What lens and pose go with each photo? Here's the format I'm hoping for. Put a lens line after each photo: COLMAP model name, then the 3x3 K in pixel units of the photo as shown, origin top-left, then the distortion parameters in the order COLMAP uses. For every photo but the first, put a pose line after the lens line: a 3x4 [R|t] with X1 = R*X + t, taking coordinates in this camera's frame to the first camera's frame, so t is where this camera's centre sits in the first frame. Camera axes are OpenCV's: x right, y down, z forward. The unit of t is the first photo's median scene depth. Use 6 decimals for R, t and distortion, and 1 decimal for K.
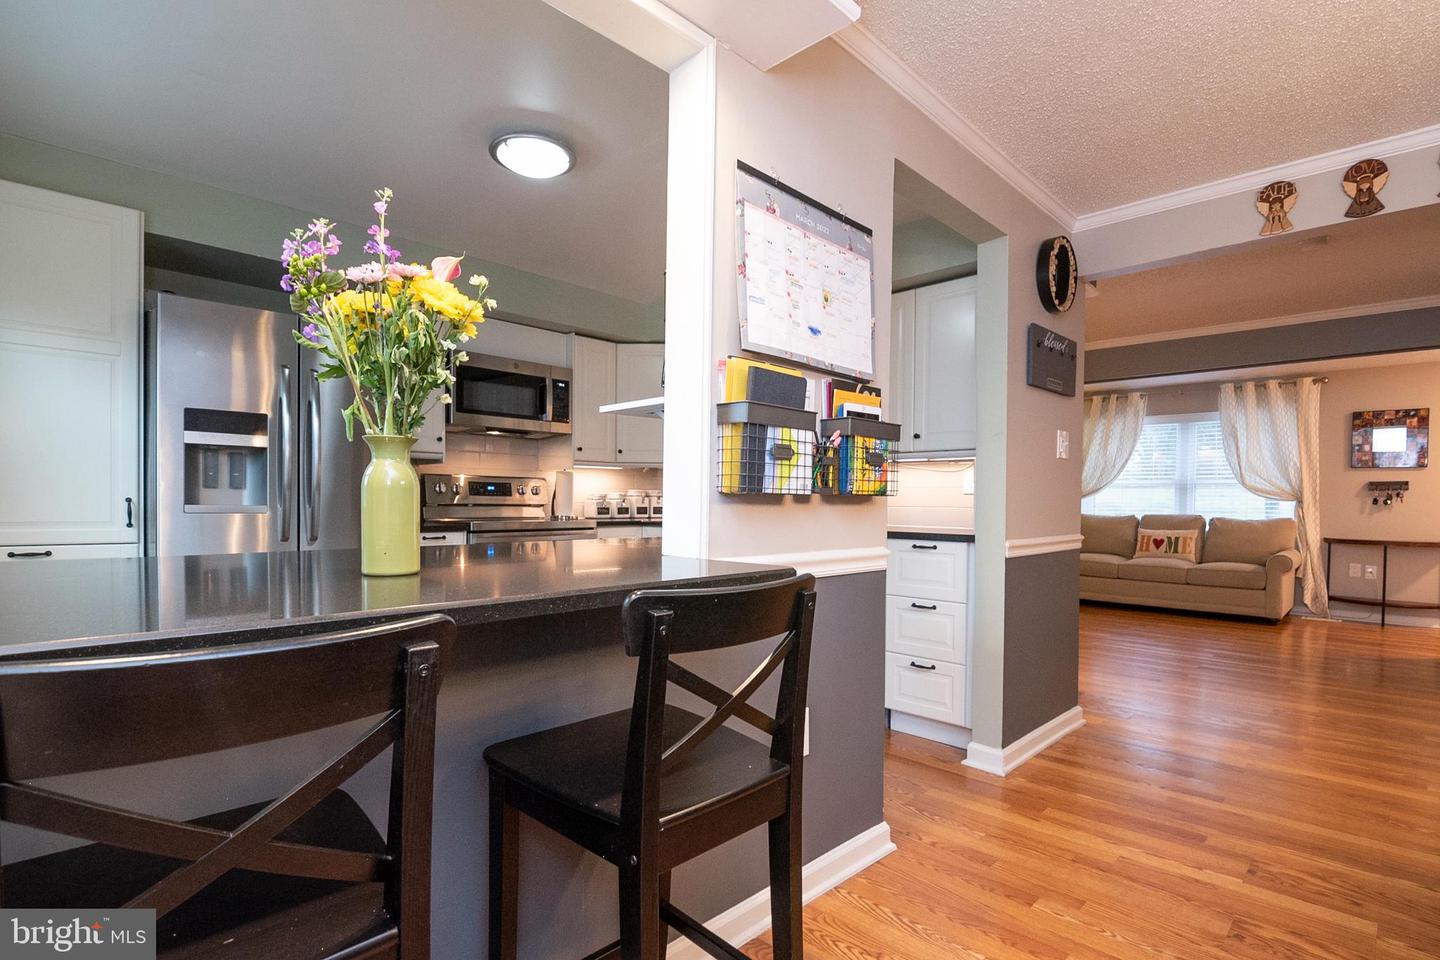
lens RADIAL K [[701.7, 0, 729.7], [0, 701.7, 516.8], [0, 0, 1]] dist [-0.001623, -0.009819]
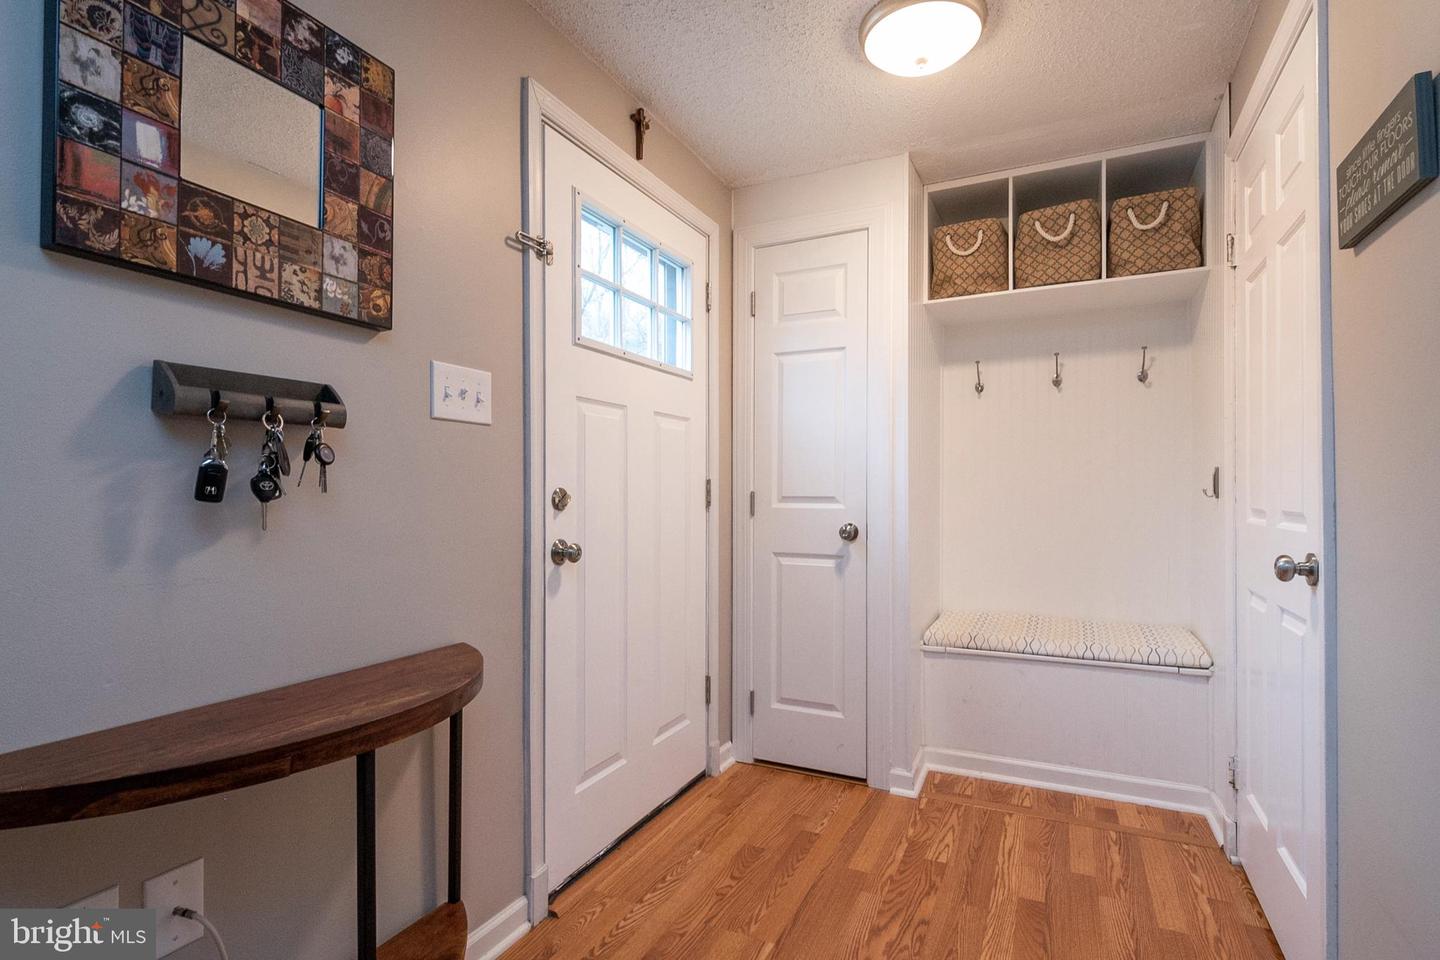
lens RADIAL K [[692.4, 0, 729.4], [0, 692.4, 494.5], [0, 0, 1]] dist [0.017312, -0.015996]
pose [[-0.321791, -0.008666, 0.946771, 0.978149], [0.018183, 0.999717, 0.015331, -0.026259], [-0.946636, 0.022149, -0.321542, 1.253187]]
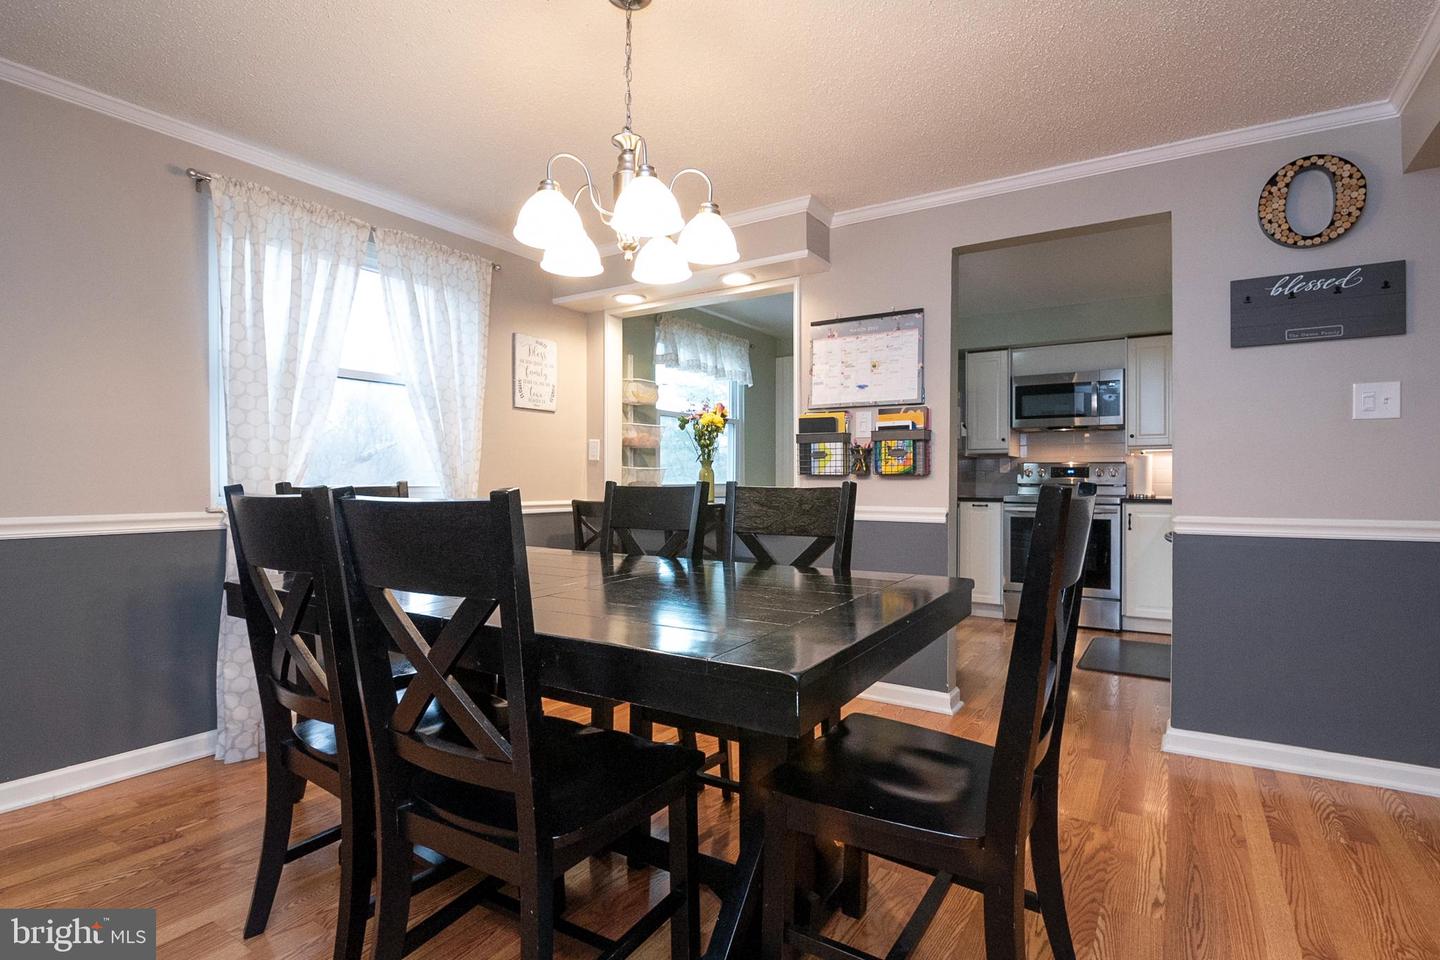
lens RADIAL K [[681.5, 0, 720.0], [0, 681.5, 480.0], [0, 0, 1]] dist [-0.019674, -0.000457]
pose [[0.201294, -0.011011, -0.979469, 0.683158], [-0.021197, 0.999654, -0.015595, 0.007161], [0.979301, 0.023901, 0.200991, 0.103040]]
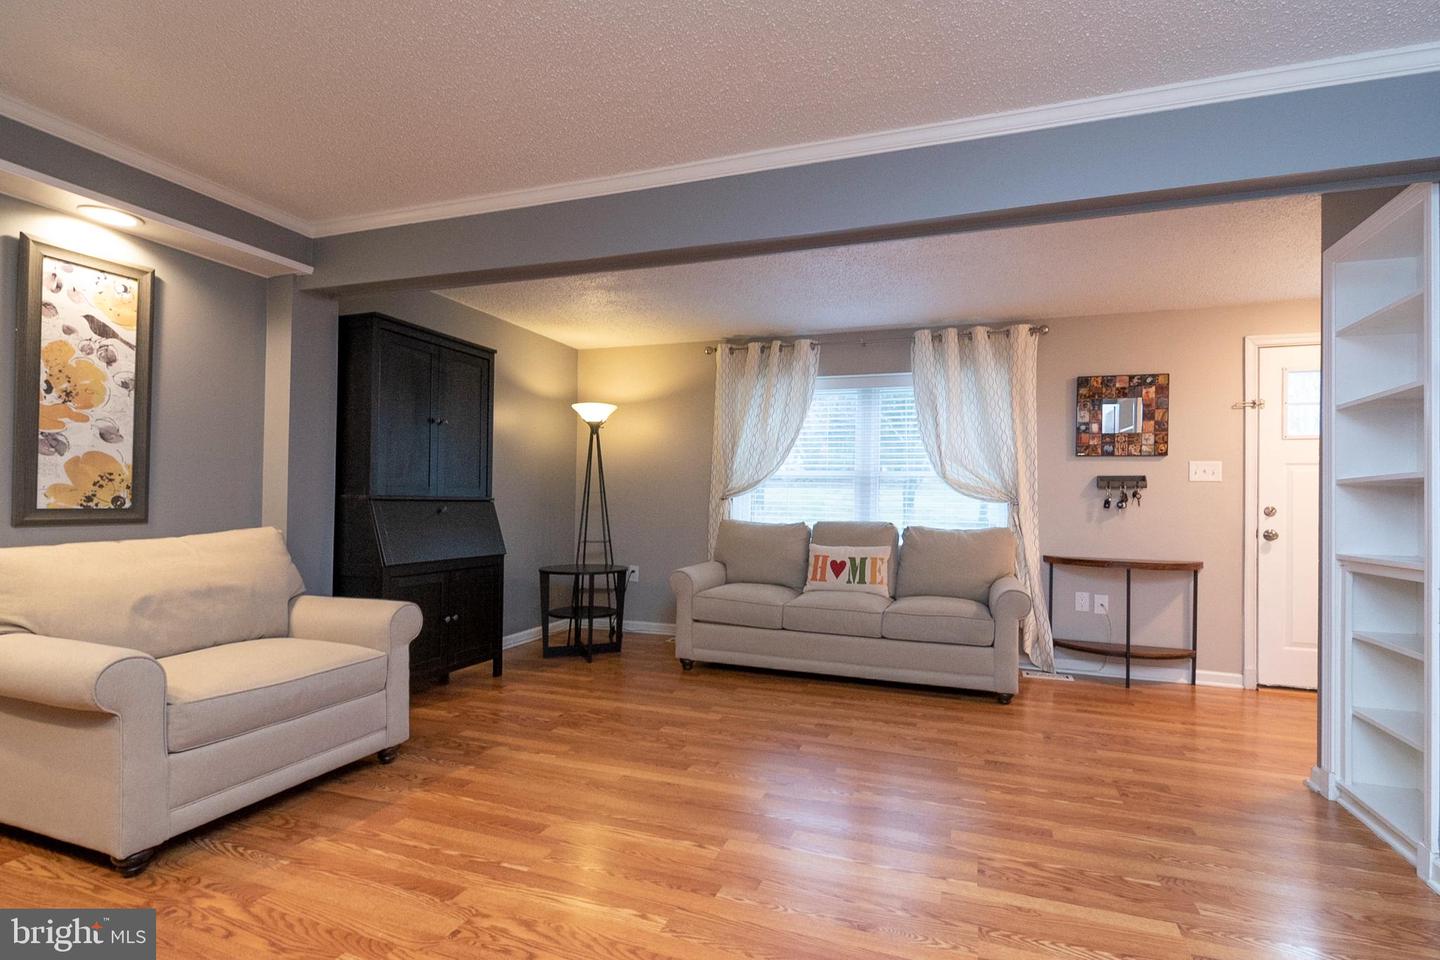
lens RADIAL K [[692.4, 0, 729.4], [0, 692.4, 494.5], [0, 0, 1]] dist [0.017312, -0.015996]
pose [[0.910163, 0.008633, 0.414160, 0.388550], [0.002400, 0.999656, -0.026112, -0.018780], [-0.414243, 0.024760, 0.909830, 0.694906]]
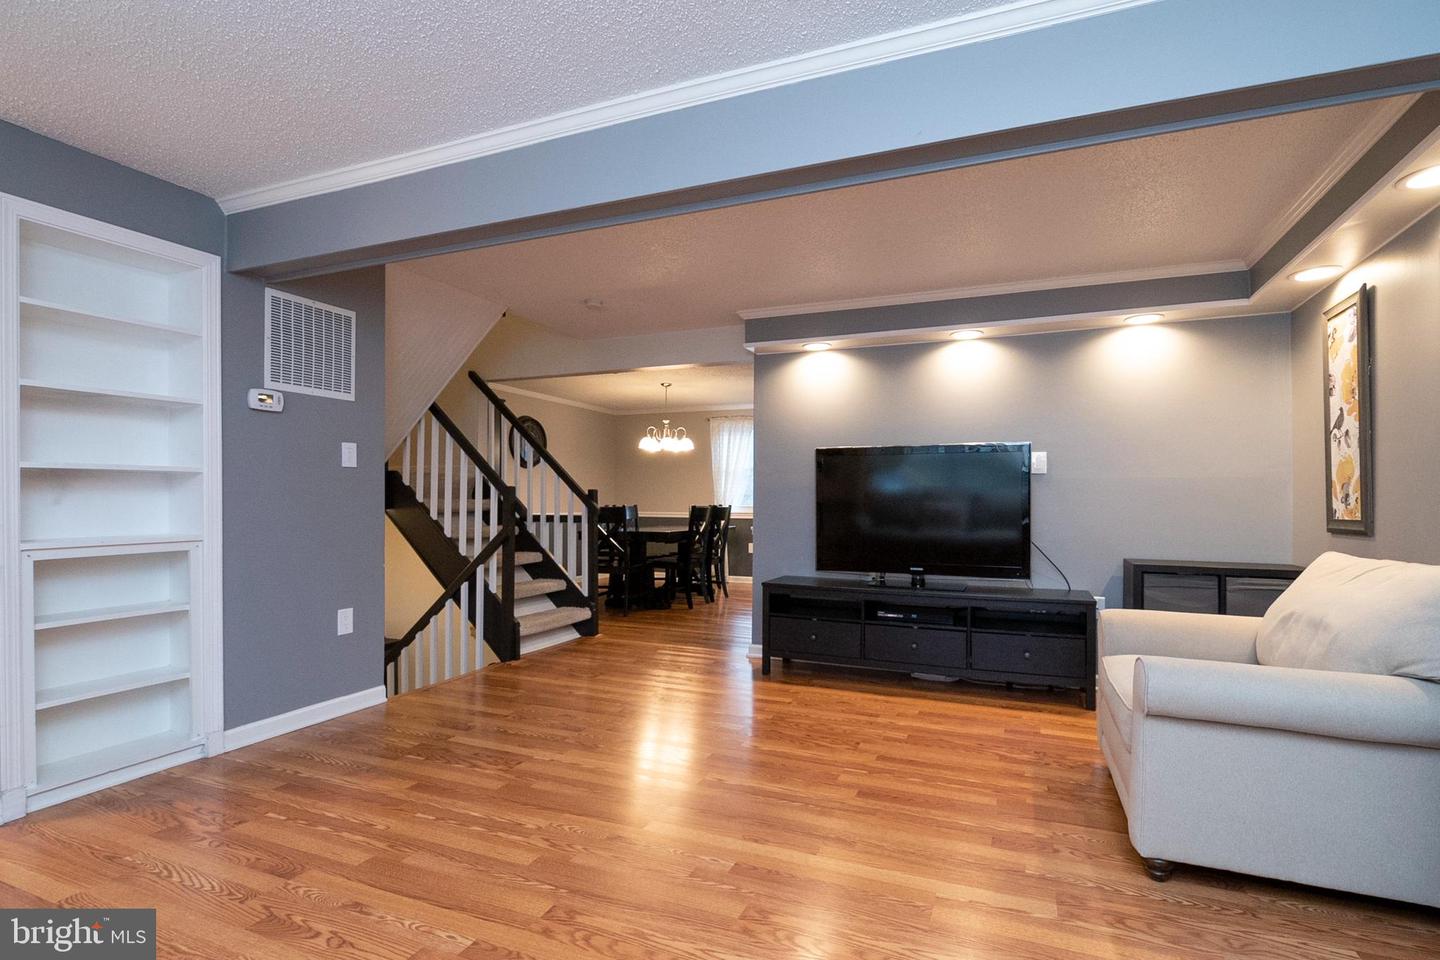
lens RADIAL K [[692.4, 0, 729.4], [0, 692.4, 494.5], [0, 0, 1]] dist [0.017312, -0.015996]
pose [[-0.927112, -0.018276, -0.374338, 0.773843], [-0.022971, 0.999703, 0.008082, -0.036354], [0.374080, 0.016092, -0.927257, 1.653046]]
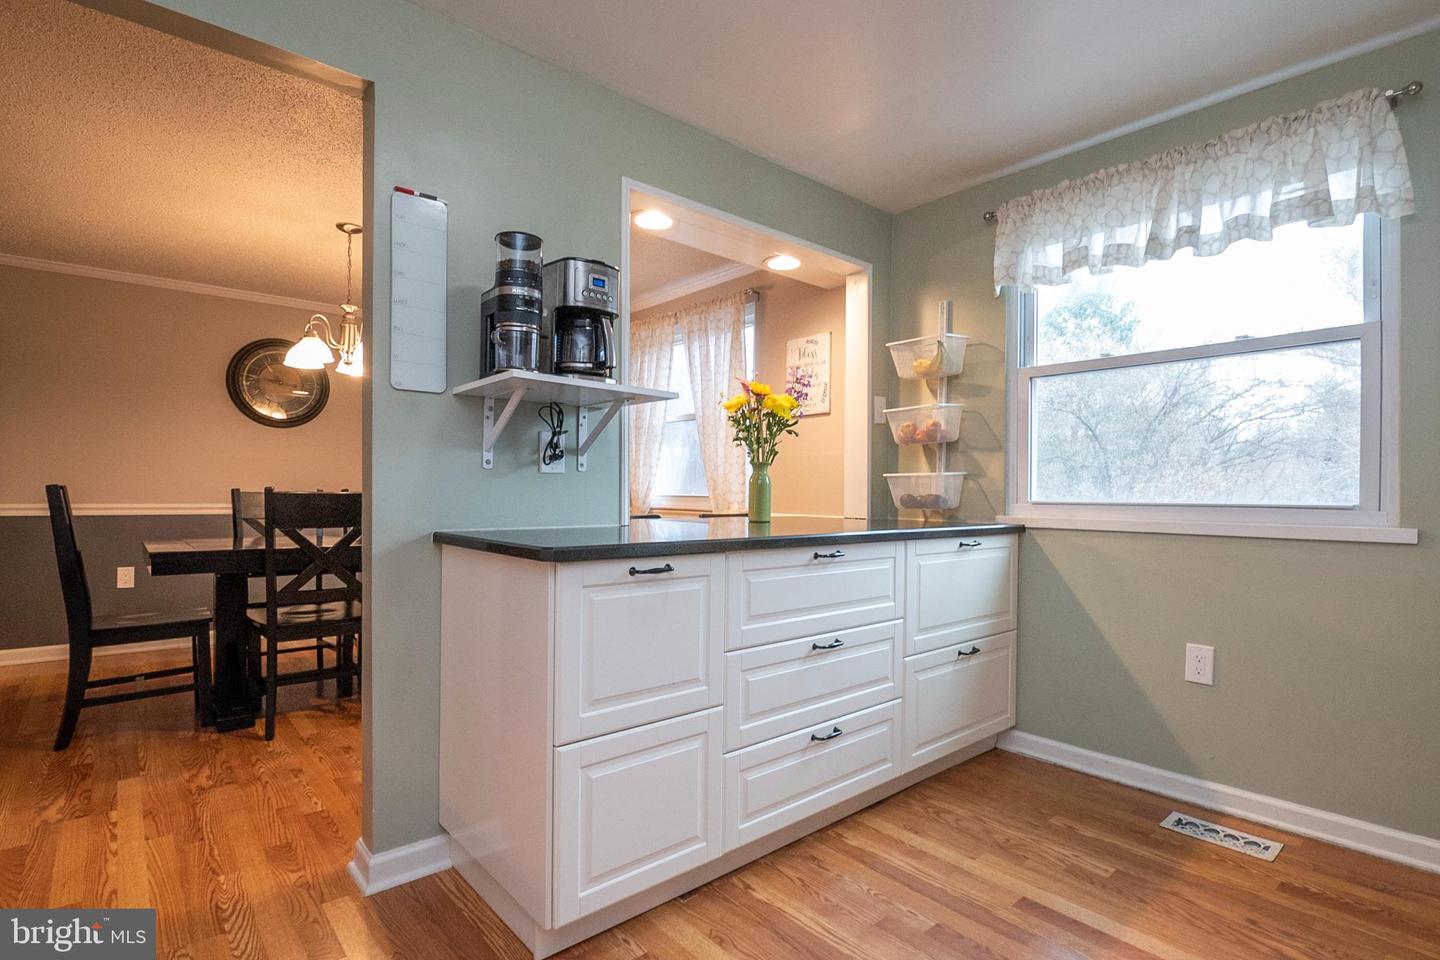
lens RADIAL K [[720.4, 0, 731.9], [0, 720.4, 513.6], [0, 0, 1]] dist [-0.007078, -0.001888]
pose [[-0.997119, -0.018929, 0.073453, -0.144803], [-0.015390, 0.998707, 0.048451, -0.013955], [-0.074276, 0.047181, -0.996121, 0.862366]]
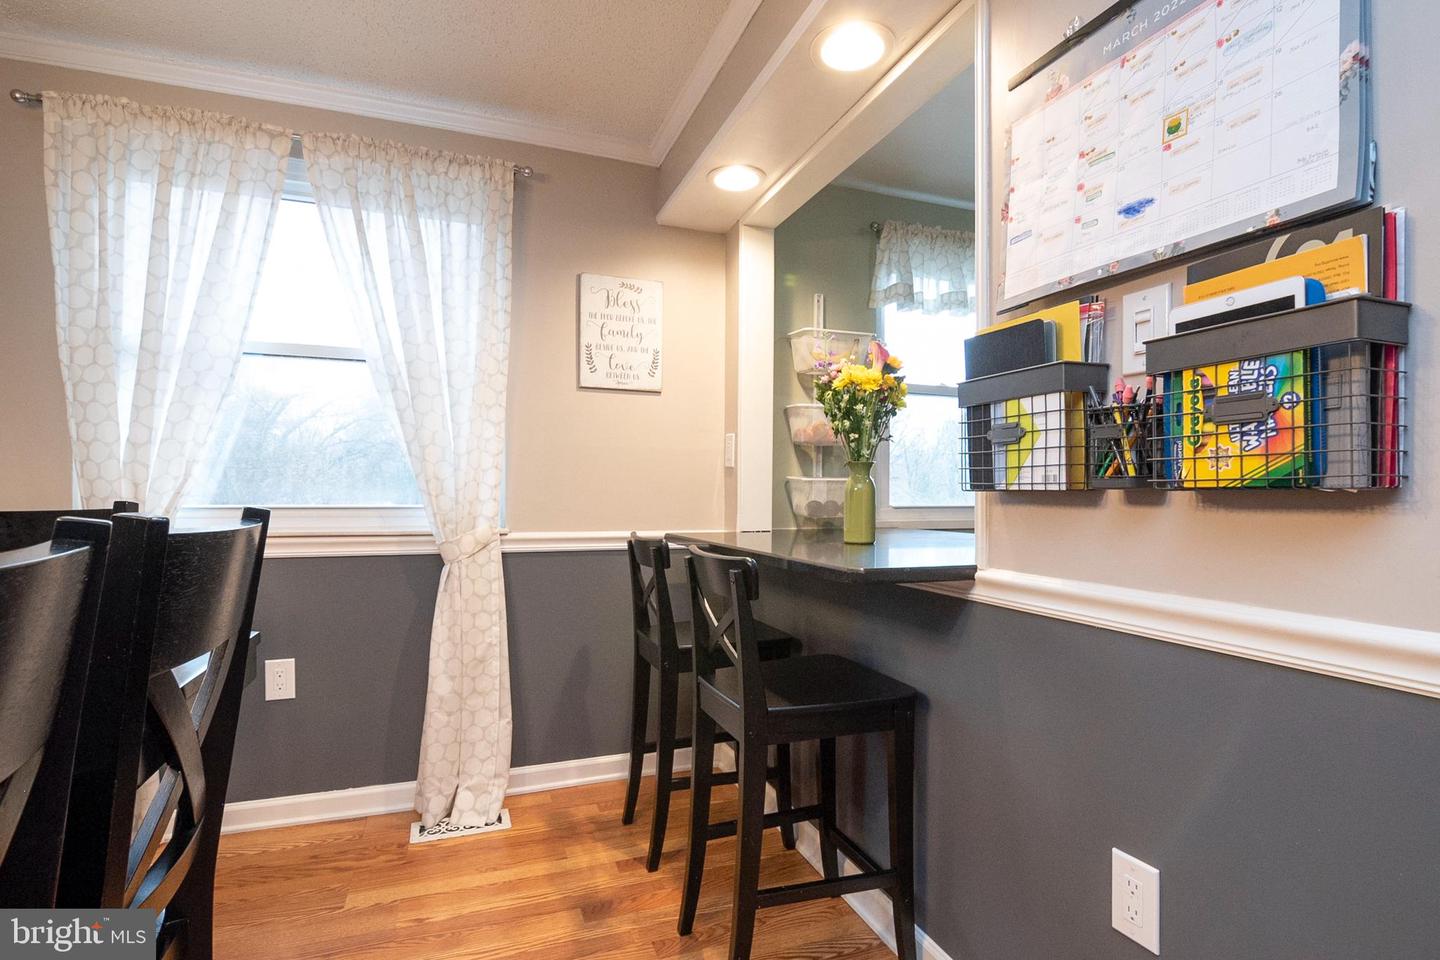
lens RADIAL K [[697.4, 0, 730.1], [0, 697.4, 495.3], [0, 0, 1]] dist [0.000817, -0.009977]
pose [[-0.412470, -0.009158, -0.910925, 0.295001], [-0.029200, 0.999569, 0.003173, -0.007356], [0.910503, 0.027908, -0.412560, 0.354113]]
